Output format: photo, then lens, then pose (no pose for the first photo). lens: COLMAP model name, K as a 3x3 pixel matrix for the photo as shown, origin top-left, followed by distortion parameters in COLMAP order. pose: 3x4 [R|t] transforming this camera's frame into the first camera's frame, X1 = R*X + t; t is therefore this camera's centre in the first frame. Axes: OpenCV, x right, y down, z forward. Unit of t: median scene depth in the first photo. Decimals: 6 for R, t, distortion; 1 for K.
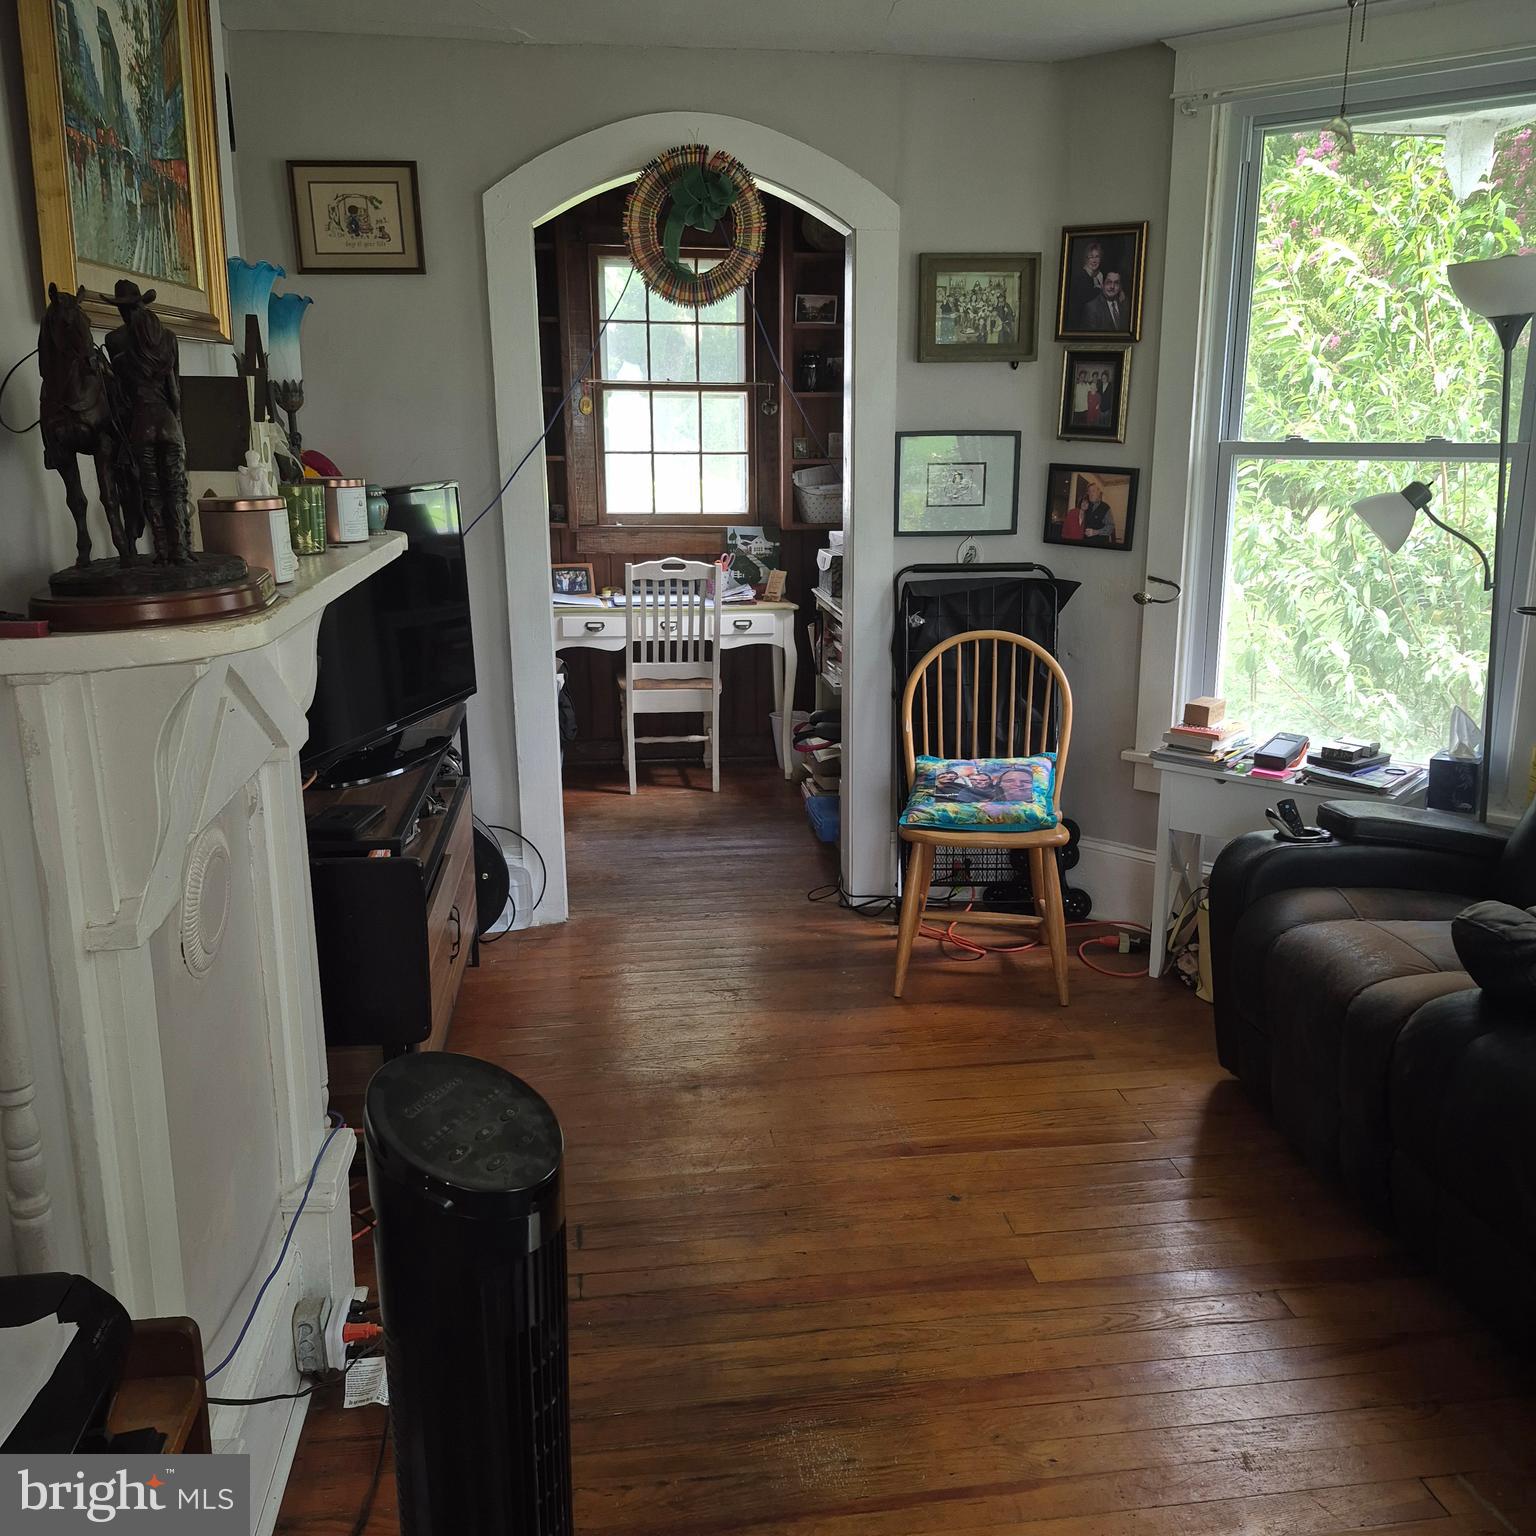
lens RADIAL K [[1454.0, 0, 775.7], [0, 1454.0, 775.4], [0, 0, 1]] dist [0.132984, 0.000000]
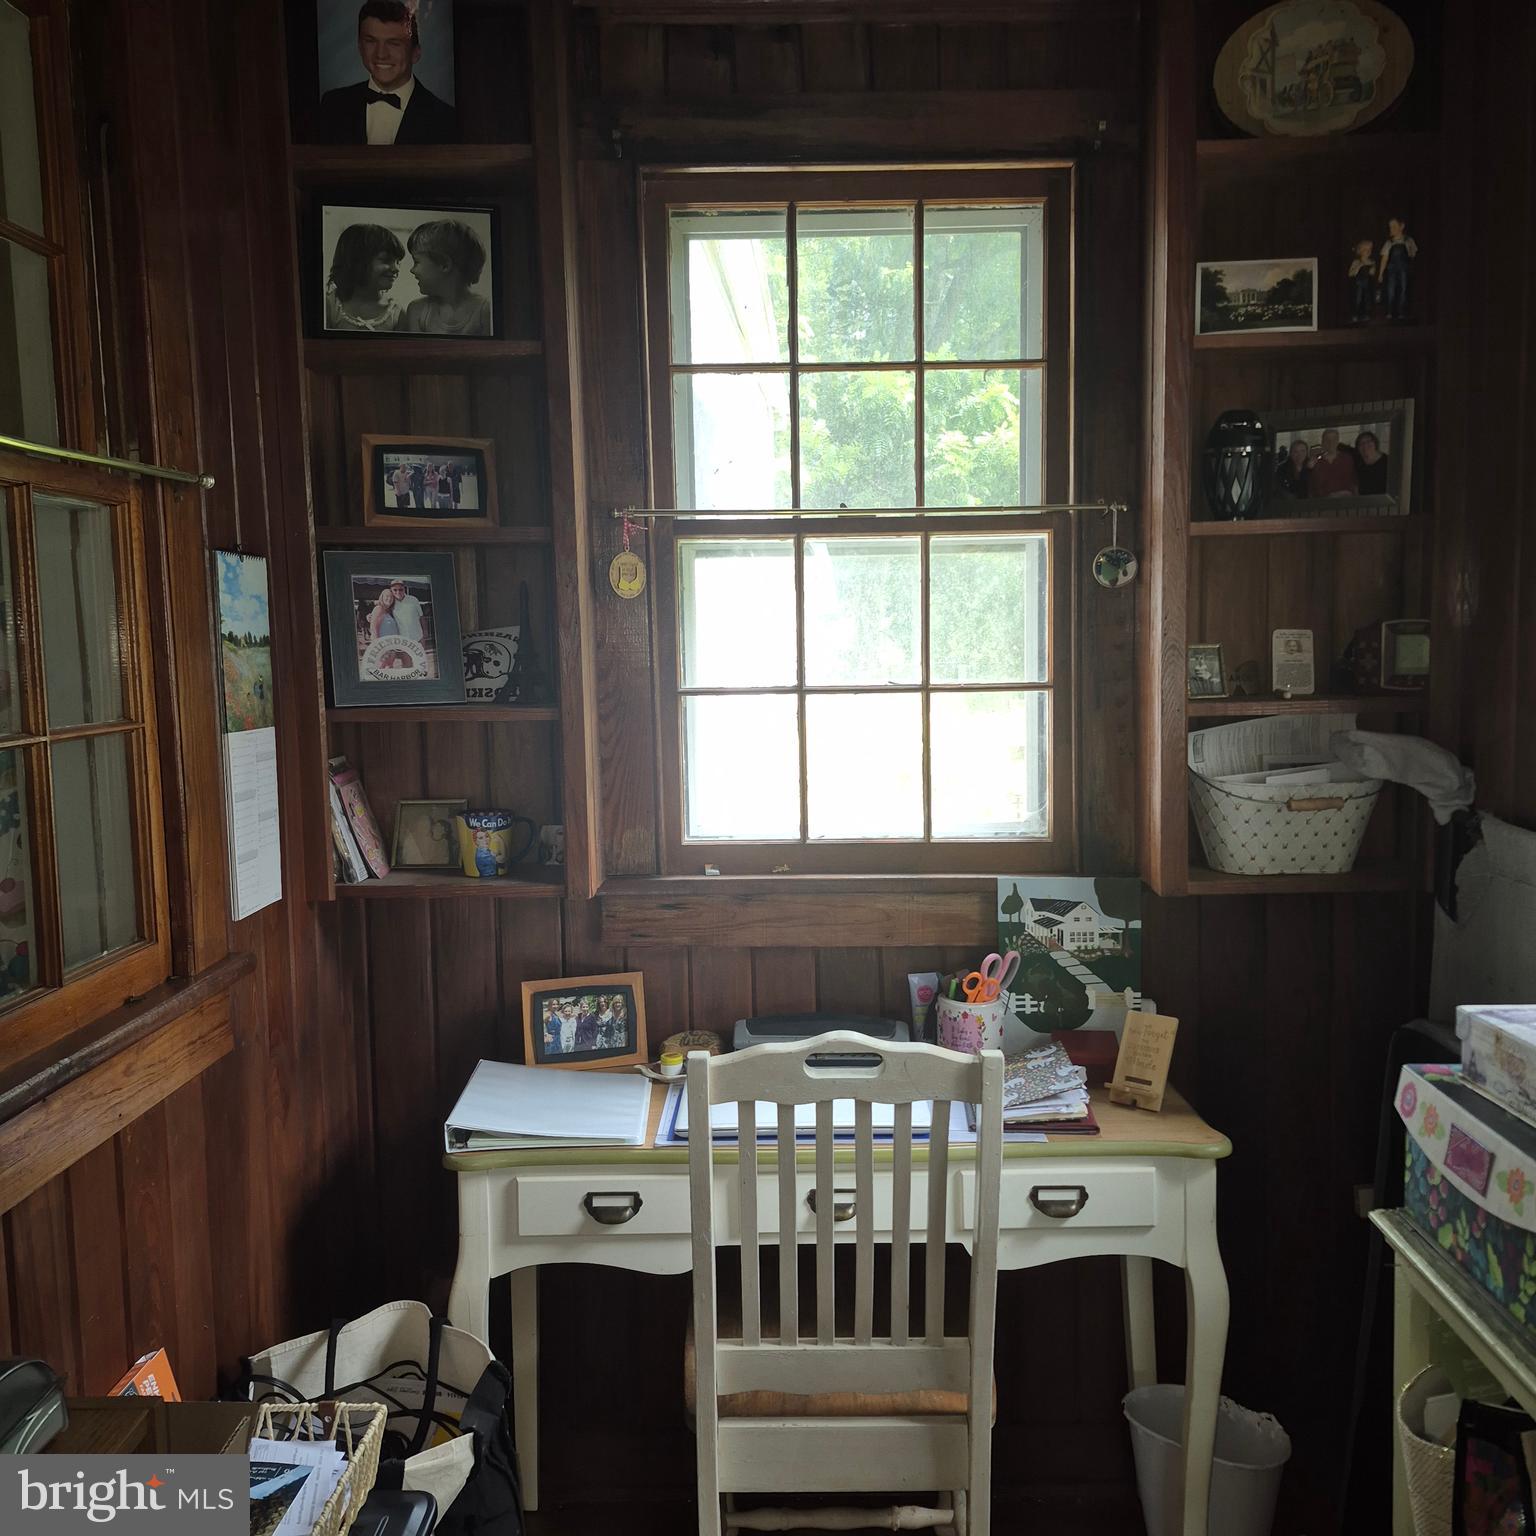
lens RADIAL K [[1454.0, 0, 766.9], [0, 1454.0, 767.8], [0, 0, 1]] dist [0.132984, 0.000000]
pose [[0.989007, -0.006435, -0.147727, -0.036570], [-0.015409, 0.989129, -0.146242, -0.144771], [0.147062, 0.146911, 0.978156, 0.629965]]
